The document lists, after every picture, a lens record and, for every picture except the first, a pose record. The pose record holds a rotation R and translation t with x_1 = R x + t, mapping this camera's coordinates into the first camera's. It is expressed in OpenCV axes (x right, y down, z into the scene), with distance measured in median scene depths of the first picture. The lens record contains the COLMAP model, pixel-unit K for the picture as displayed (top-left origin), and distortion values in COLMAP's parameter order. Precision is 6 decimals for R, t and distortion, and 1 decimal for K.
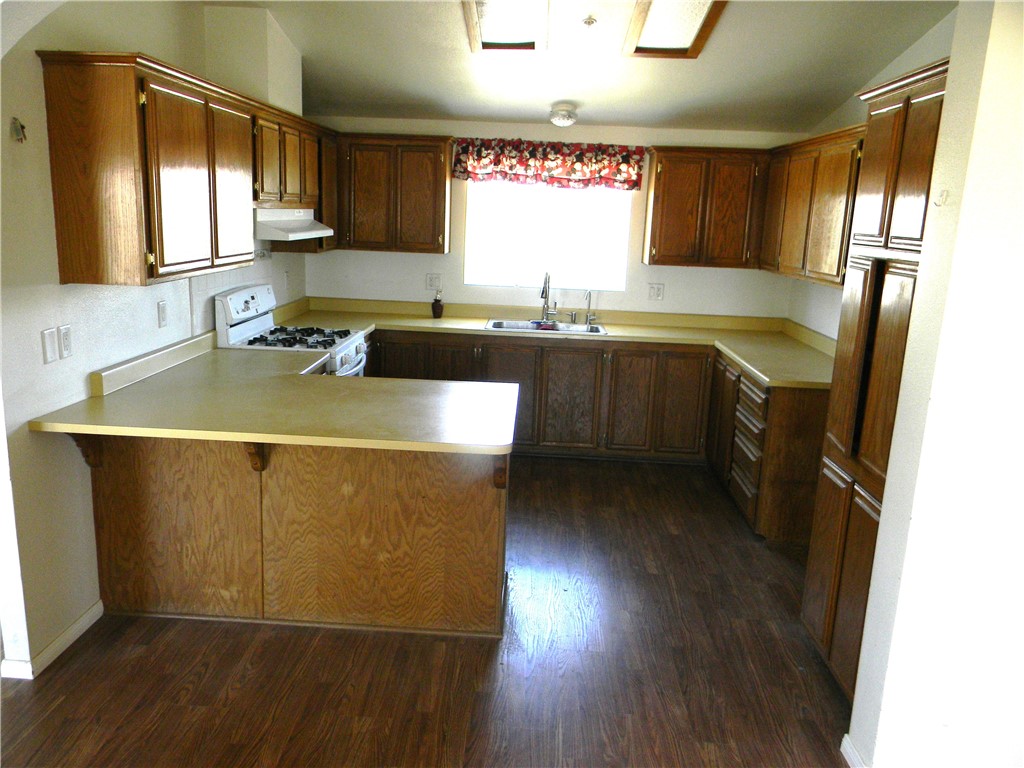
lens RADIAL K [[821.3, 0, 506.5], [0, 821.3, 386.3], [0, 0, 1]] dist [-0.003178, -0.004701]
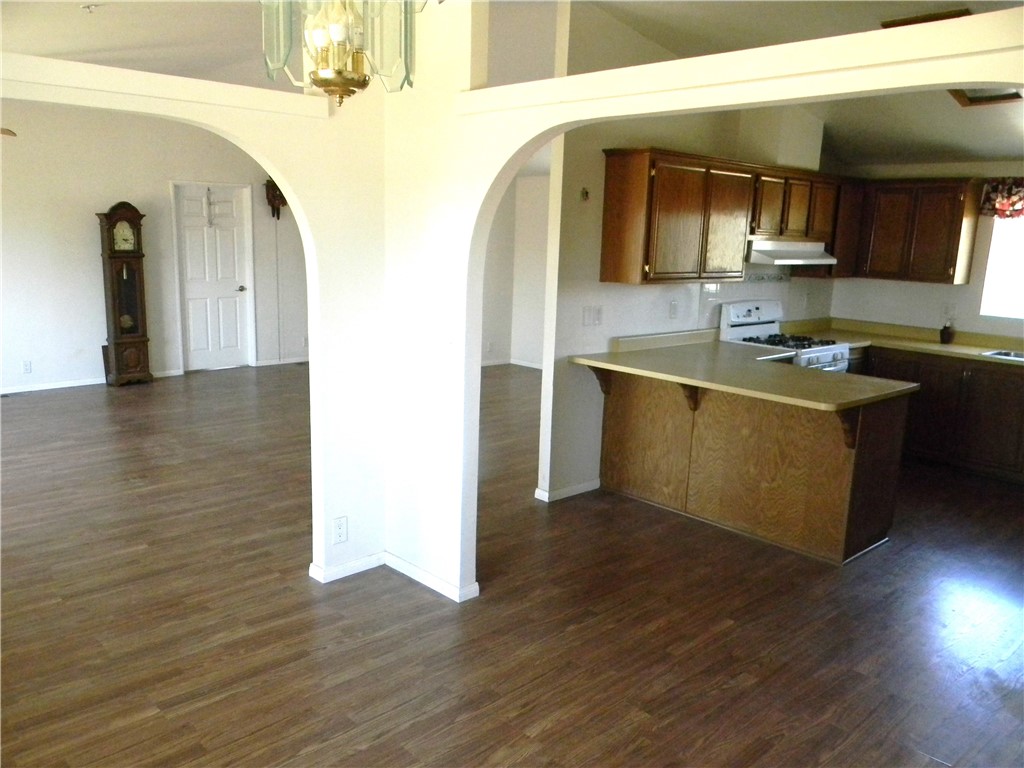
lens RADIAL K [[821.3, 0, 506.5], [0, 821.3, 386.3], [0, 0, 1]] dist [-0.003178, -0.004701]
pose [[0.723097, 0.119821, -0.680275, 0.455548], [-0.152640, 0.988211, 0.011810, 0.090265], [0.673670, 0.095297, 0.732862, -0.330671]]
